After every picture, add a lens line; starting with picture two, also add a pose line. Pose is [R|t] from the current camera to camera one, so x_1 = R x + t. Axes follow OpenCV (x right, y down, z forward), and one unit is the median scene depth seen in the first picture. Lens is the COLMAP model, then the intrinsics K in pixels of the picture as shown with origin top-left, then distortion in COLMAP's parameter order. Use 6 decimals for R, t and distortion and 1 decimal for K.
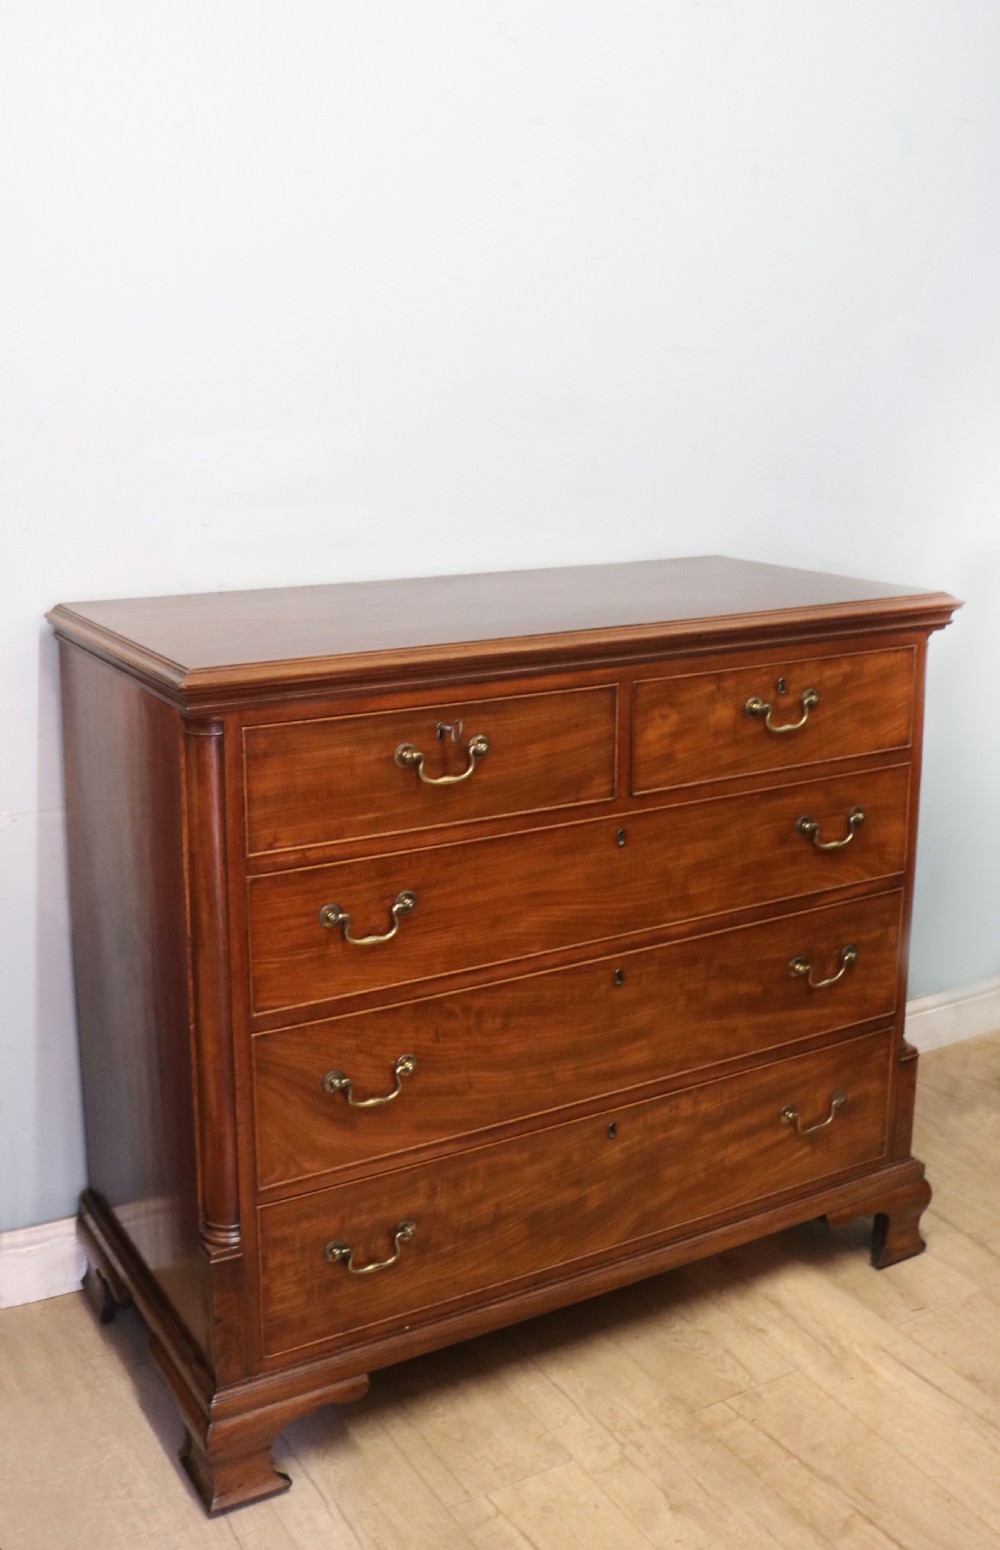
lens RADIAL K [[1505.3, 0, 427.3], [0, 1505.3, 678.1], [0, 0, 1]] dist [-0.184425, 0.161515]
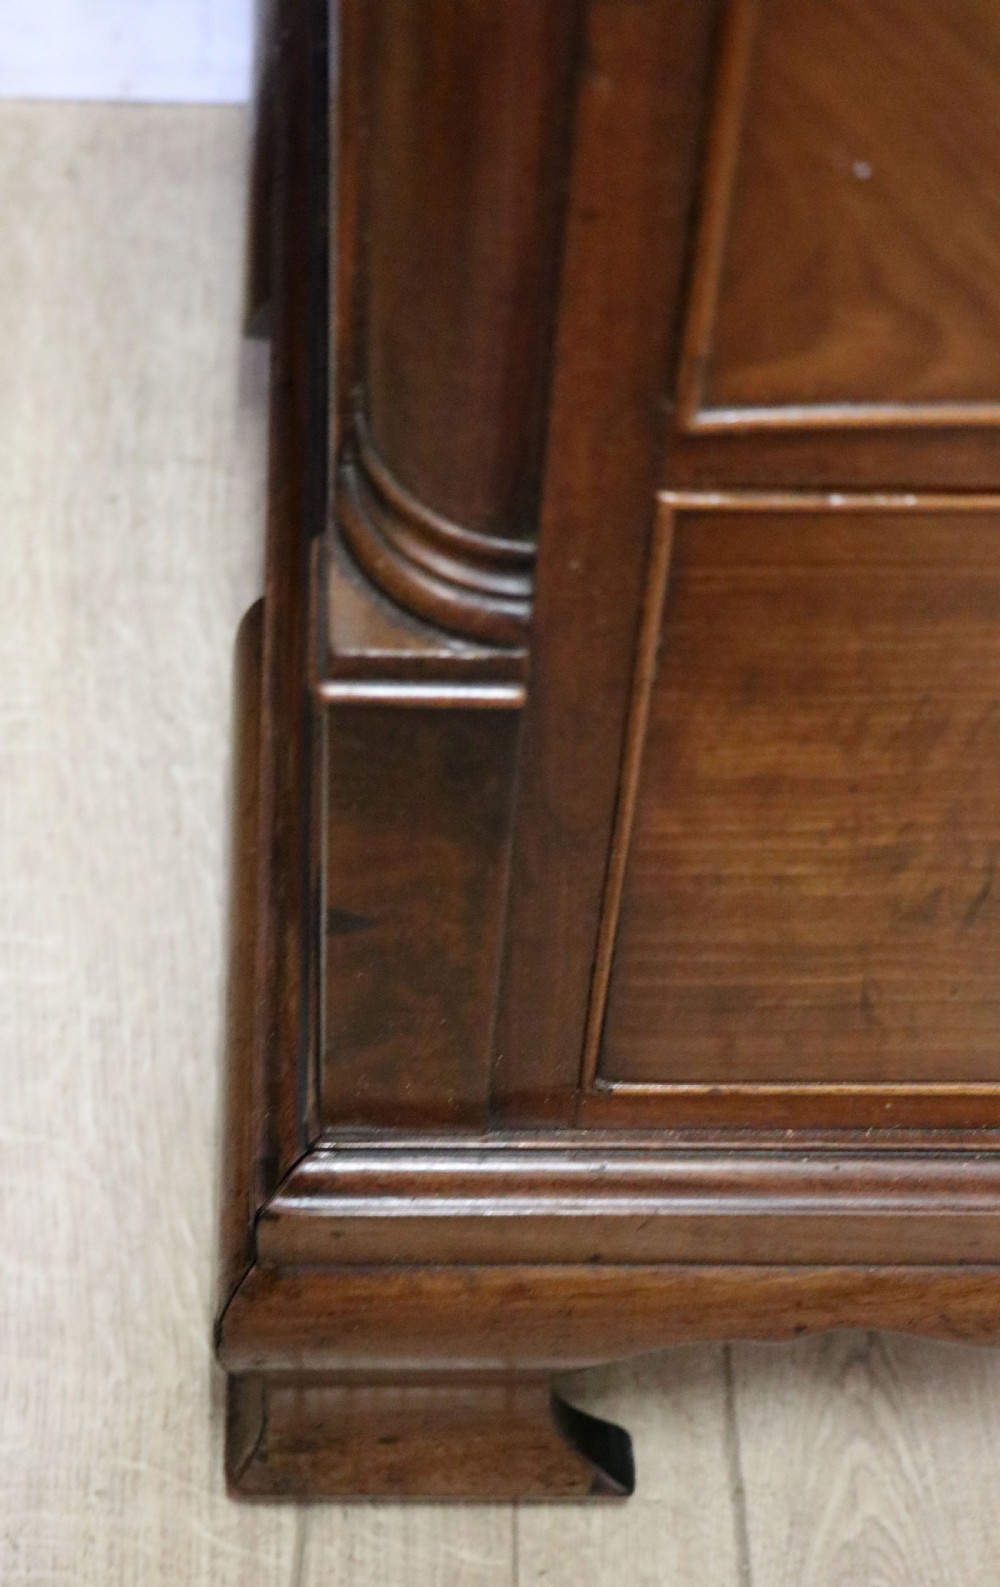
lens RADIAL K [[3248.9, 0, 364.6], [0, 3248.9, 796.3], [0, 0, 1]] dist [0.048187, 0.420513]
pose [[0.879172, 0.395370, -0.265968, -0.039579], [-0.102447, 0.701948, 0.704822, 0.141997], [0.465361, -0.592412, 0.657637, 0.712763]]
